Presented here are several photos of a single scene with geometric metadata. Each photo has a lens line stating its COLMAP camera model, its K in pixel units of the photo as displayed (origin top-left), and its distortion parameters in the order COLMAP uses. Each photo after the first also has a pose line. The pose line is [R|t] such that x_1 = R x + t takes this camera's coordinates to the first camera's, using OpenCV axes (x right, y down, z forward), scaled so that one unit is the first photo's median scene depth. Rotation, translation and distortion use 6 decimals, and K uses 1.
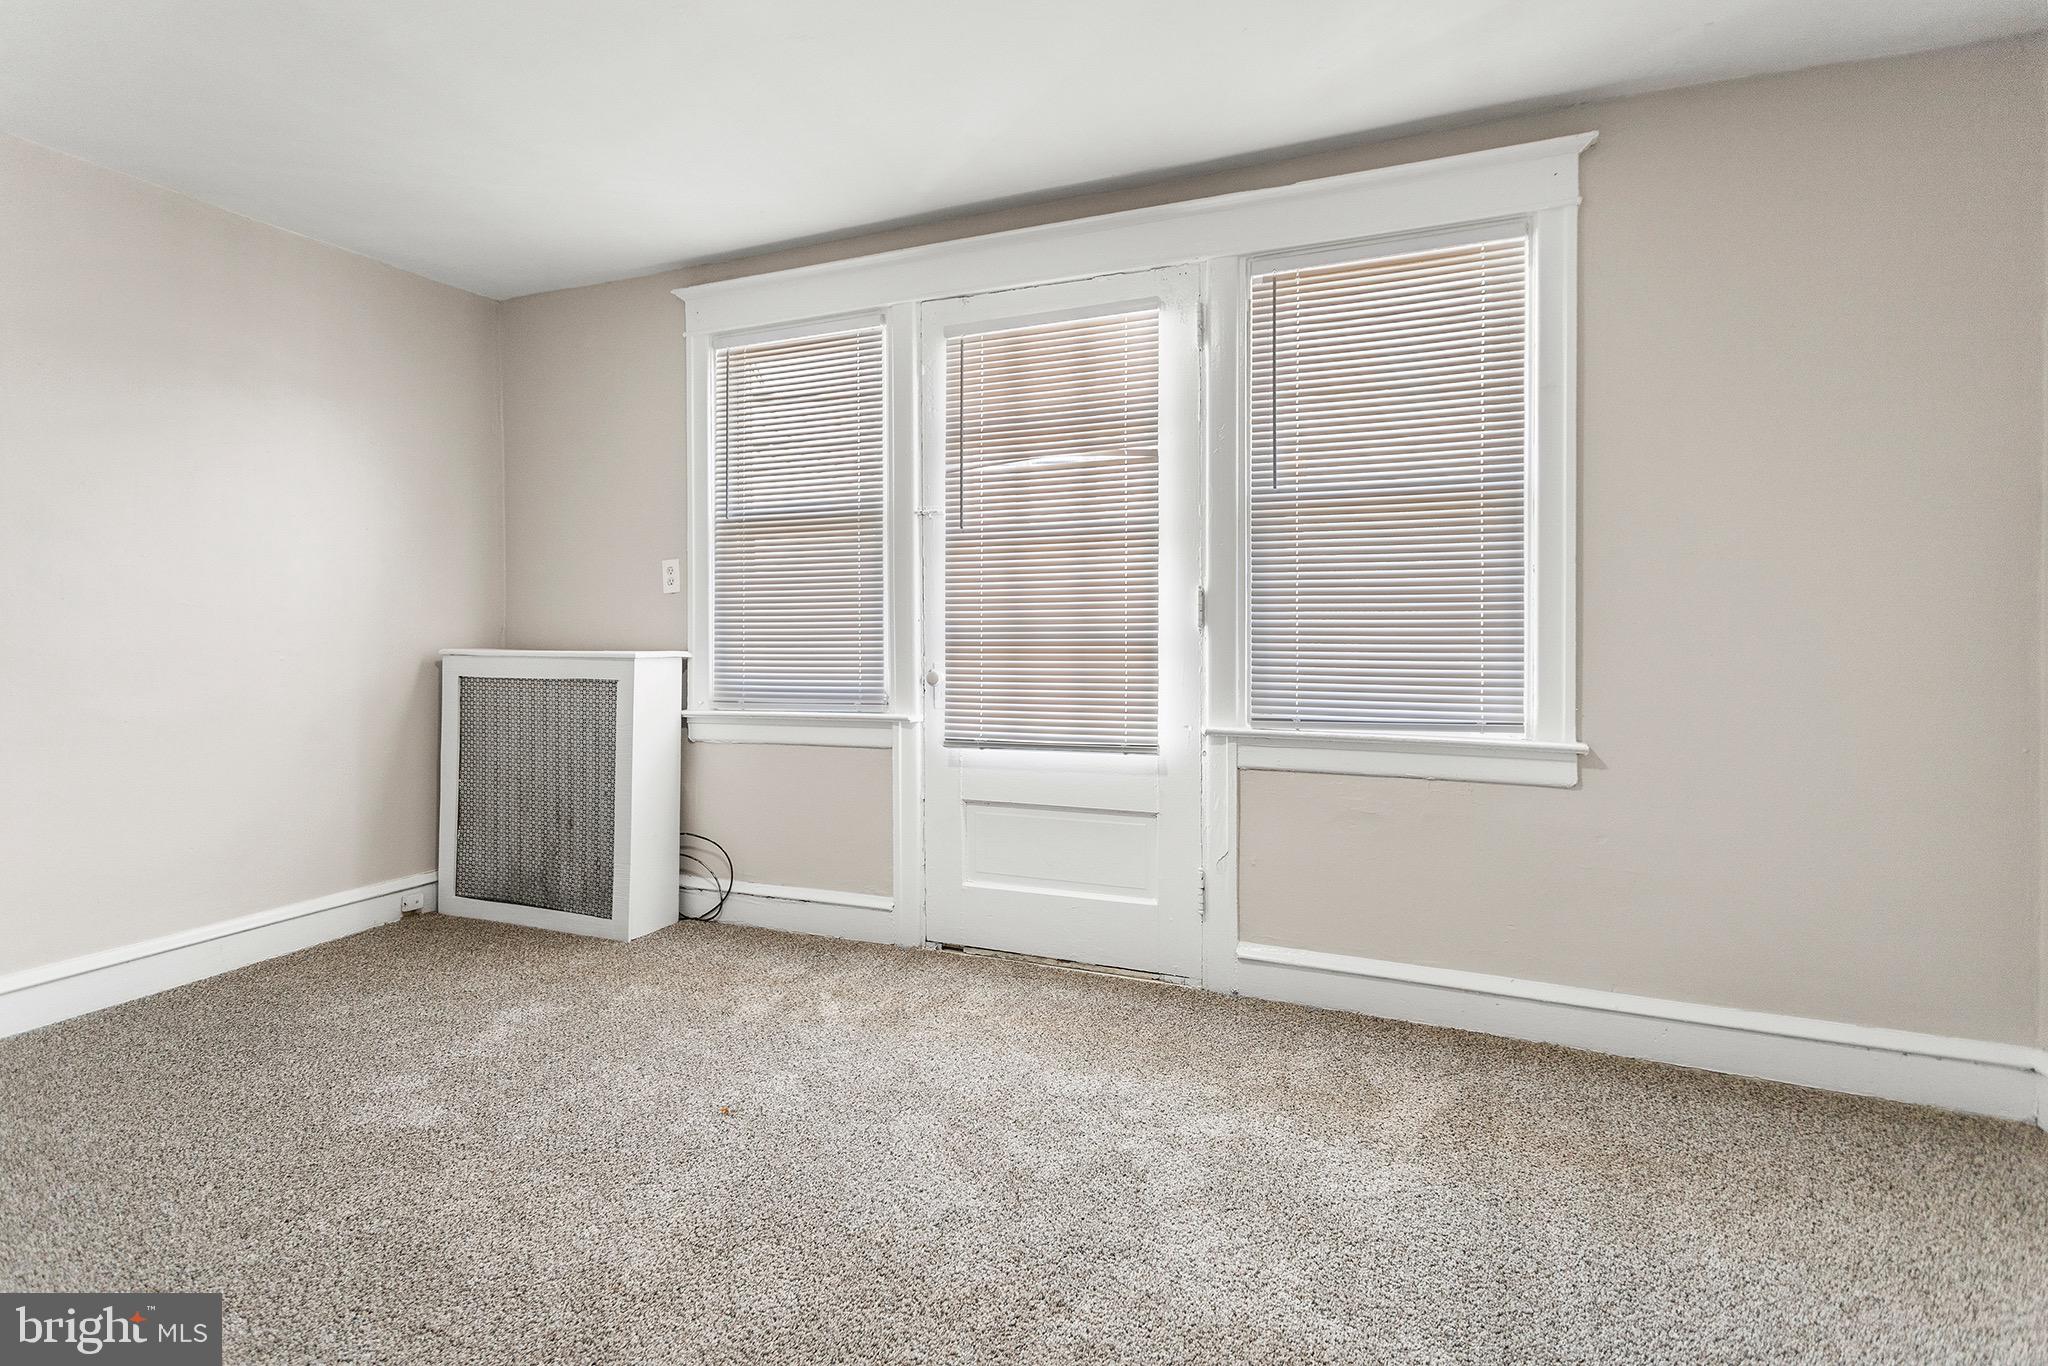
lens RADIAL K [[1005.1, 0, 1024.9], [0, 1005.1, 614.9], [0, 0, 1]] dist [-0.000073, 0.000030]
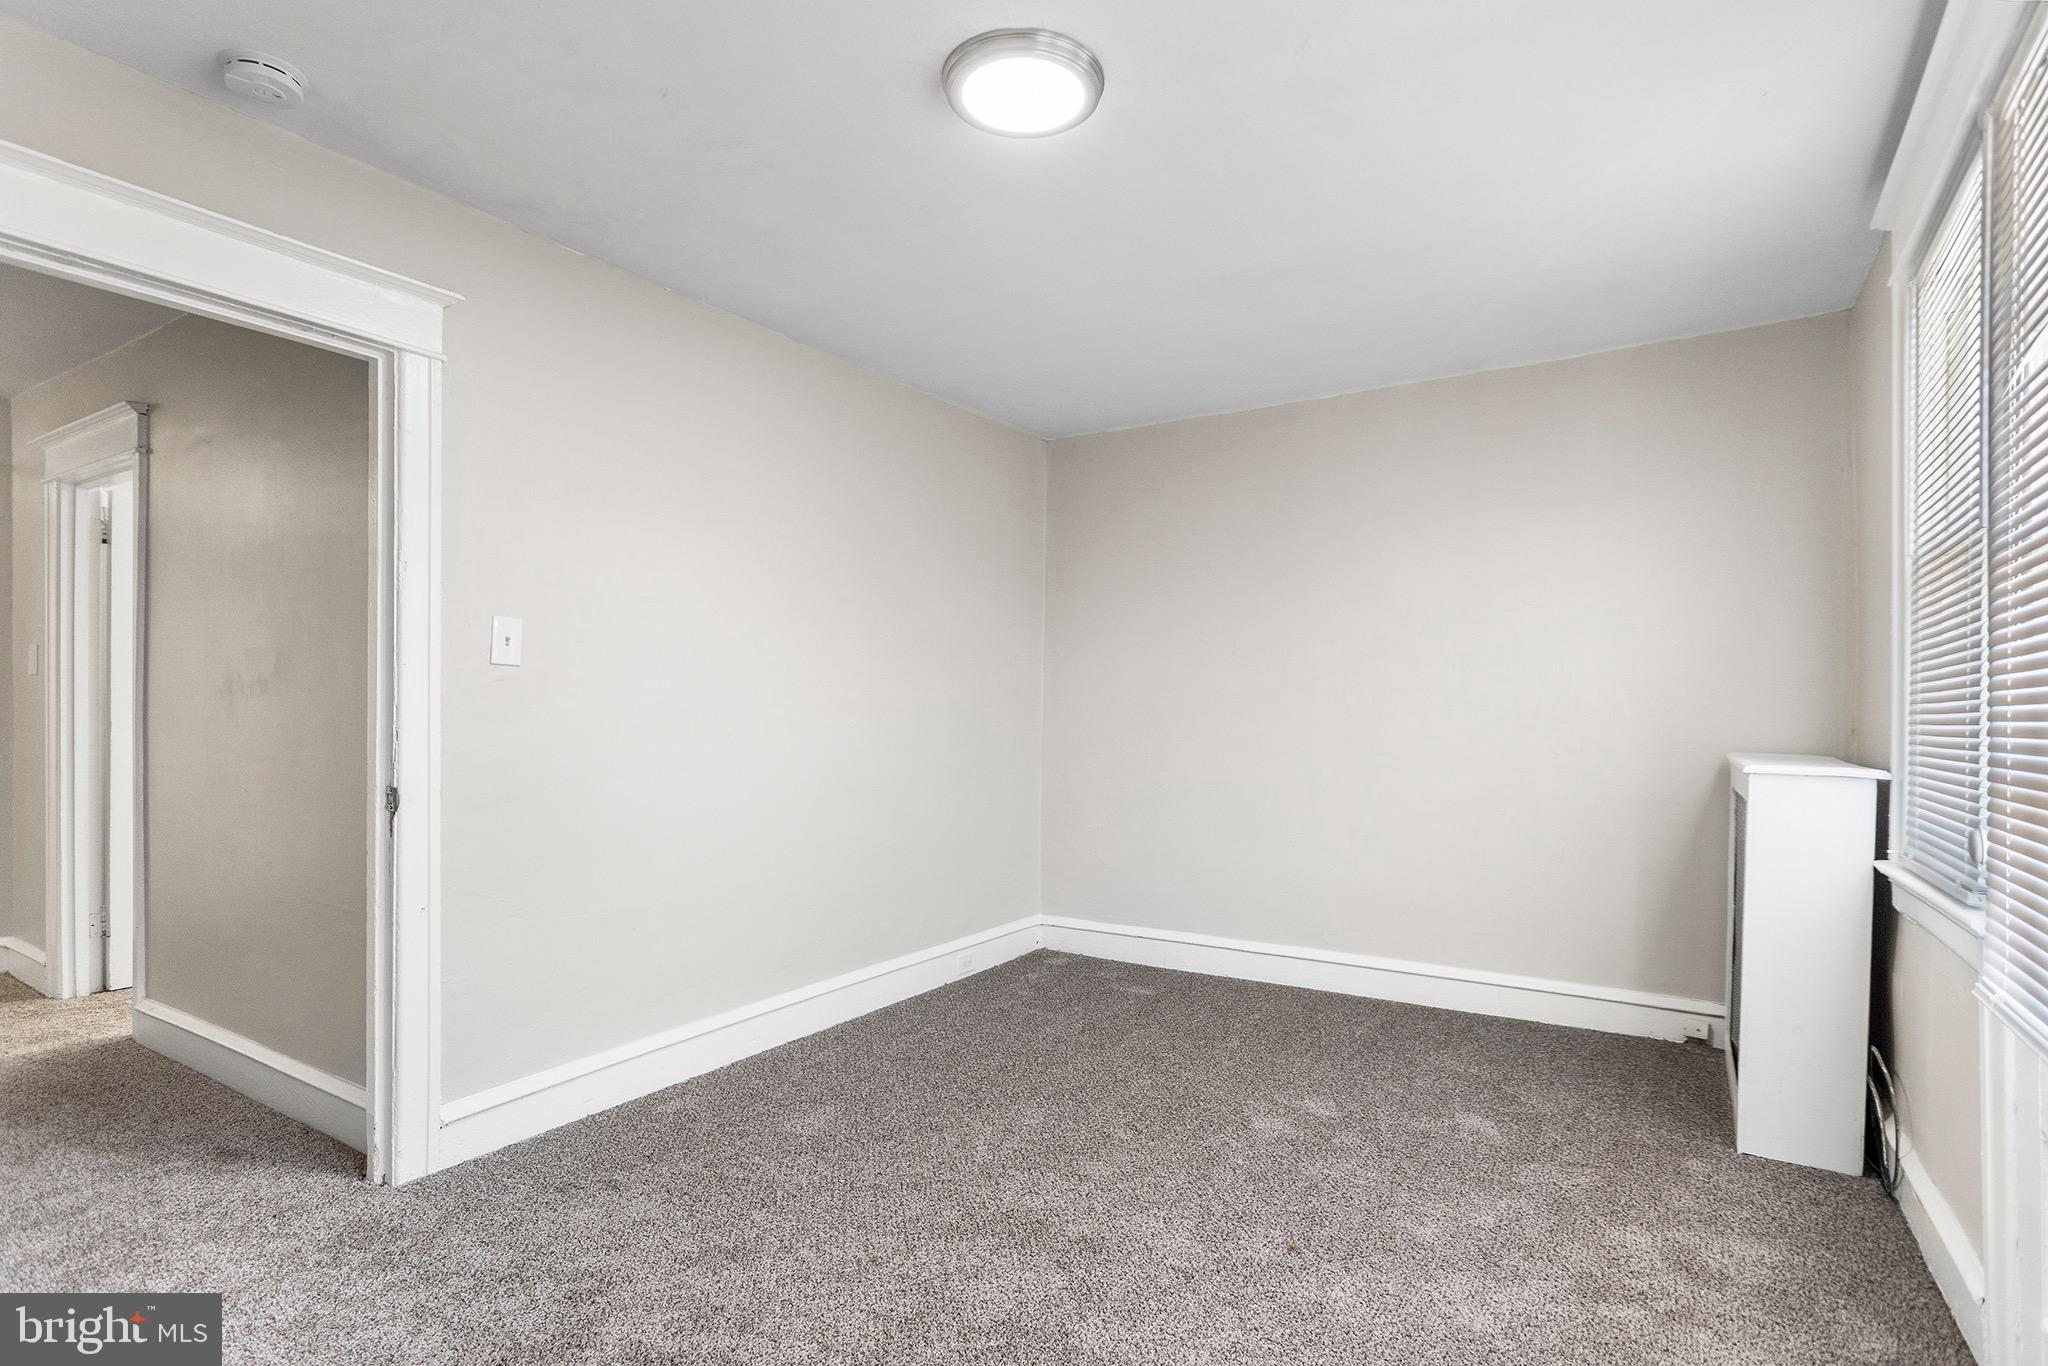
lens RADIAL K [[1018.2, 0, 1025.1], [0, 1018.2, 710.2], [0, 0, 1]] dist [-0.001748, -0.000462]
pose [[-0.168861, 0.000054, -0.985640, 0.408787], [-0.005724, 0.999983, 0.001035, -0.000502], [0.985623, 0.005817, -0.168858, 0.563404]]
